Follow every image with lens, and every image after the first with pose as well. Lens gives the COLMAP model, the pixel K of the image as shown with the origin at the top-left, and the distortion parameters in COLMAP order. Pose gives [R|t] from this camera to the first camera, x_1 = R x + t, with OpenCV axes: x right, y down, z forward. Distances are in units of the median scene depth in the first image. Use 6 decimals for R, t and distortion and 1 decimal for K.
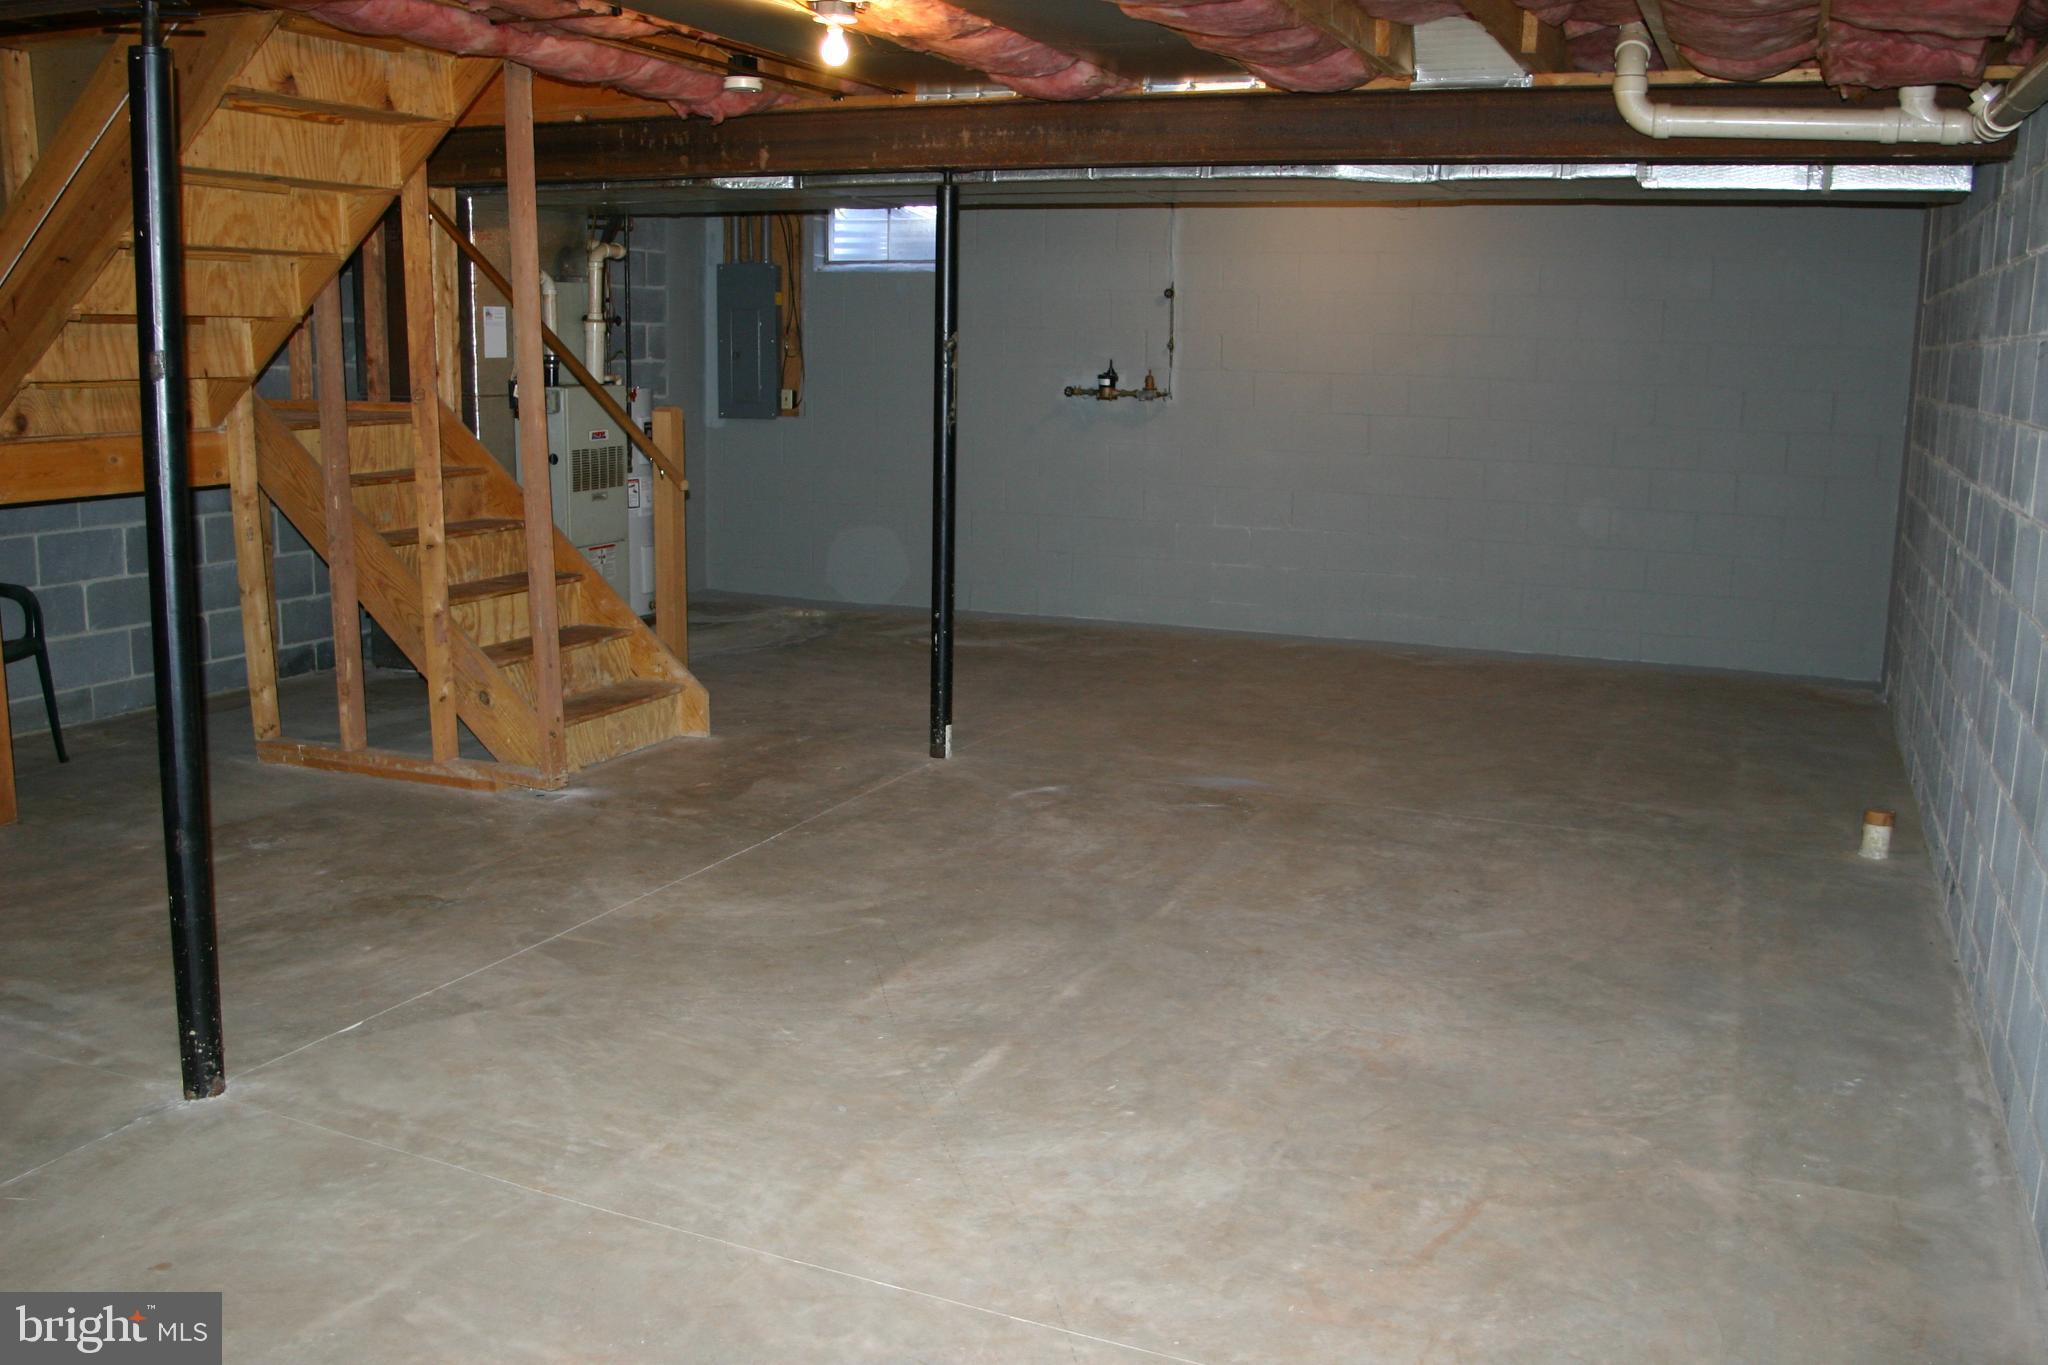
lens RADIAL K [[1842.6, 0, 1024.0], [0, 1842.6, 682.5], [0, 0, 1]] dist [-0.129399, 0.082776]
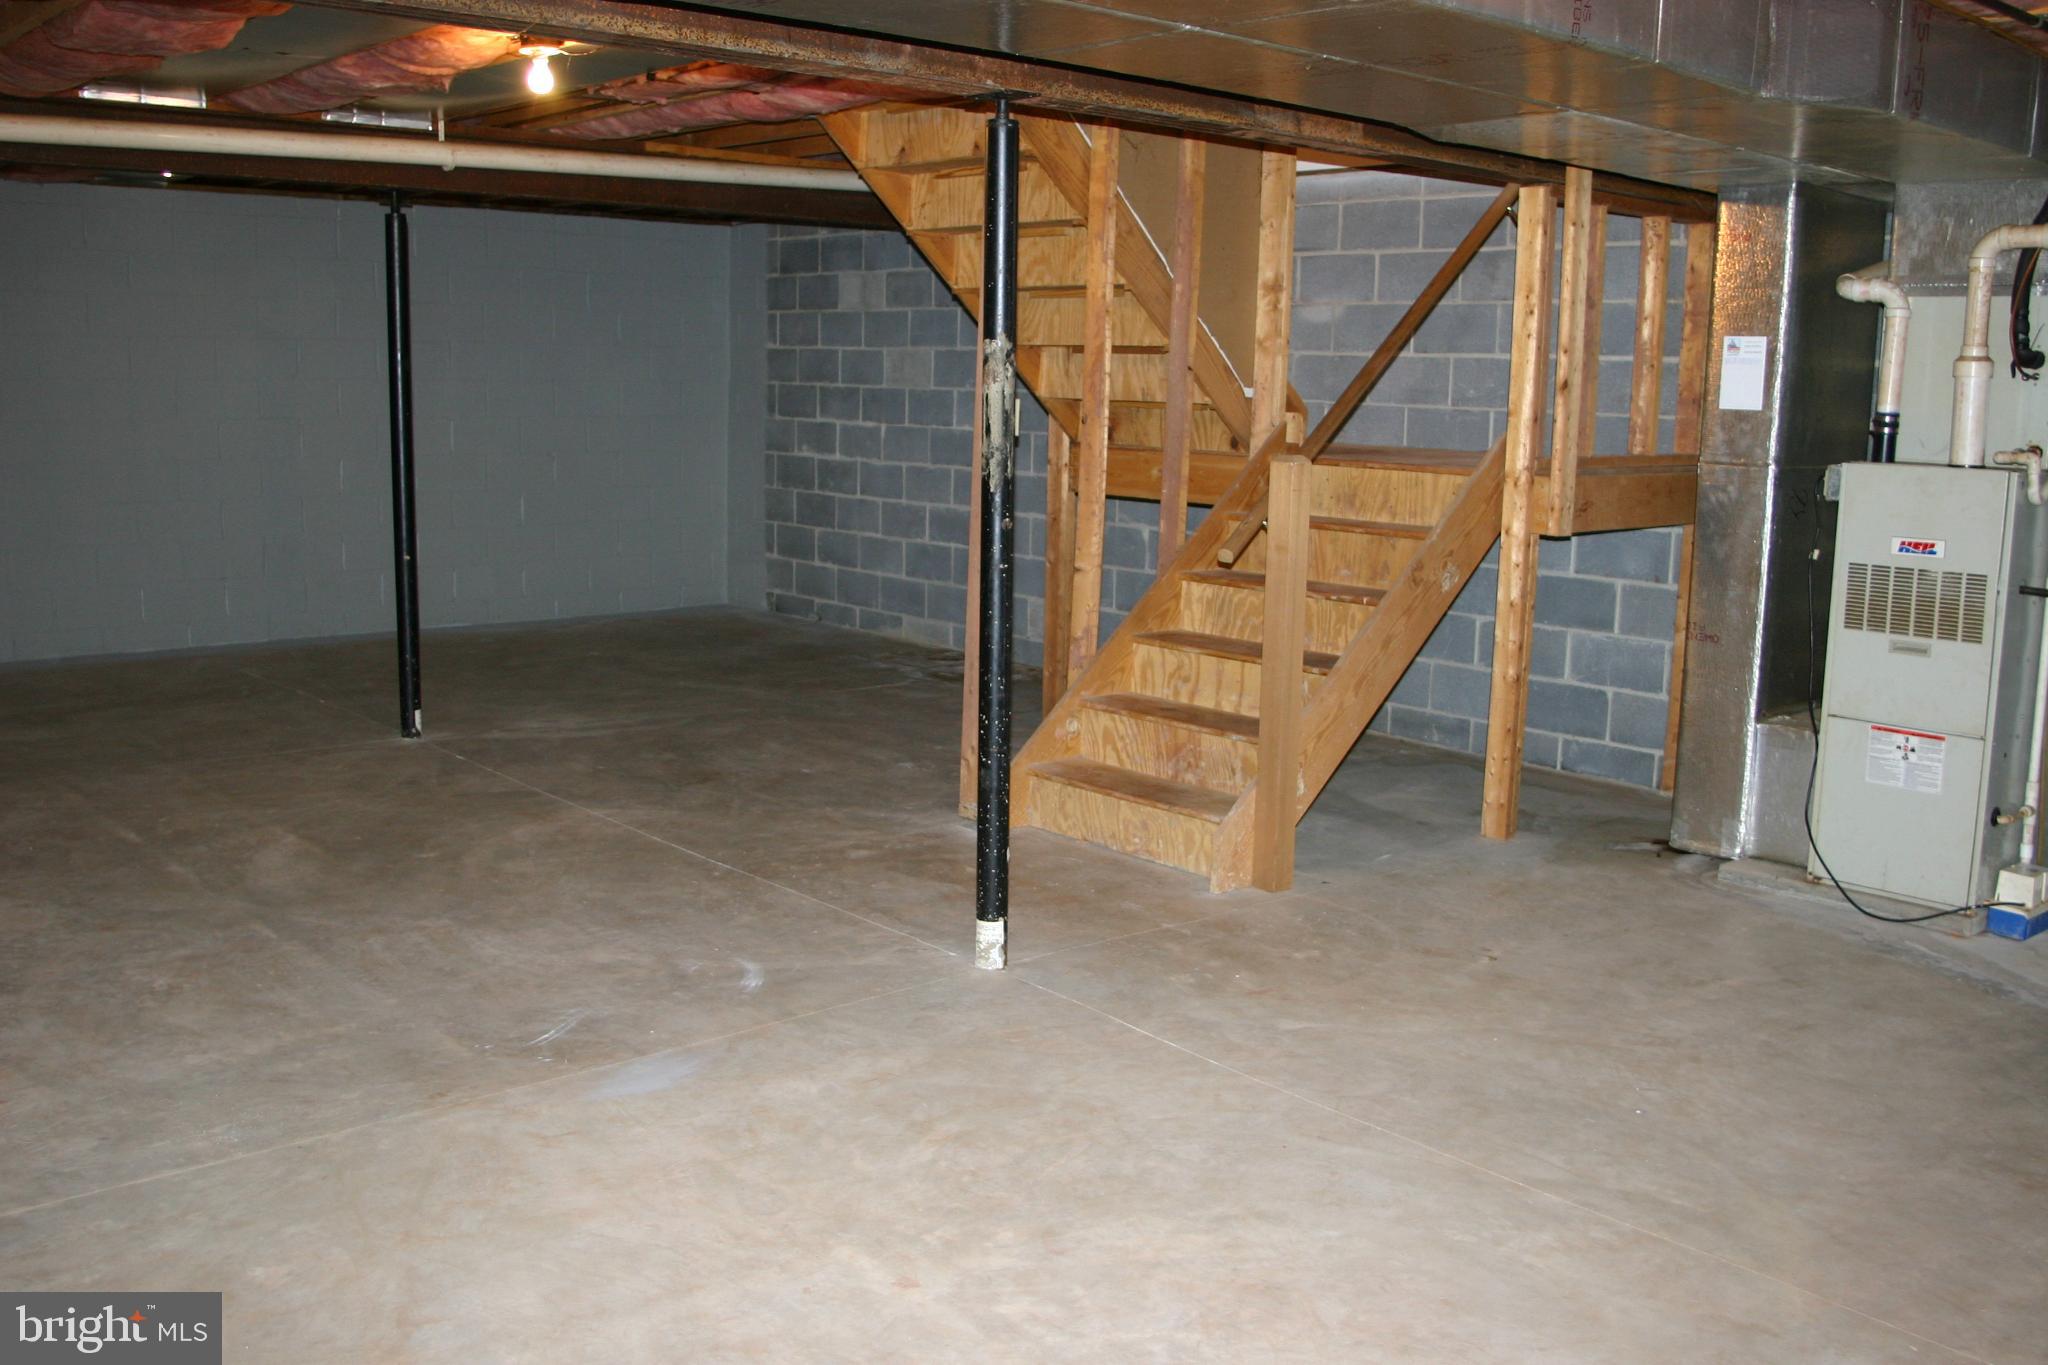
lens RADIAL K [[1842.6, 0, 1024.0], [0, 1842.6, 682.5], [0, 0, 1]] dist [-0.129399, 0.082776]
pose [[-0.430091, 0.126167, -0.893926, 0.594220], [-0.191598, 0.954874, 0.226951, -0.236555], [0.882220, 0.268884, -0.386509, 1.359193]]
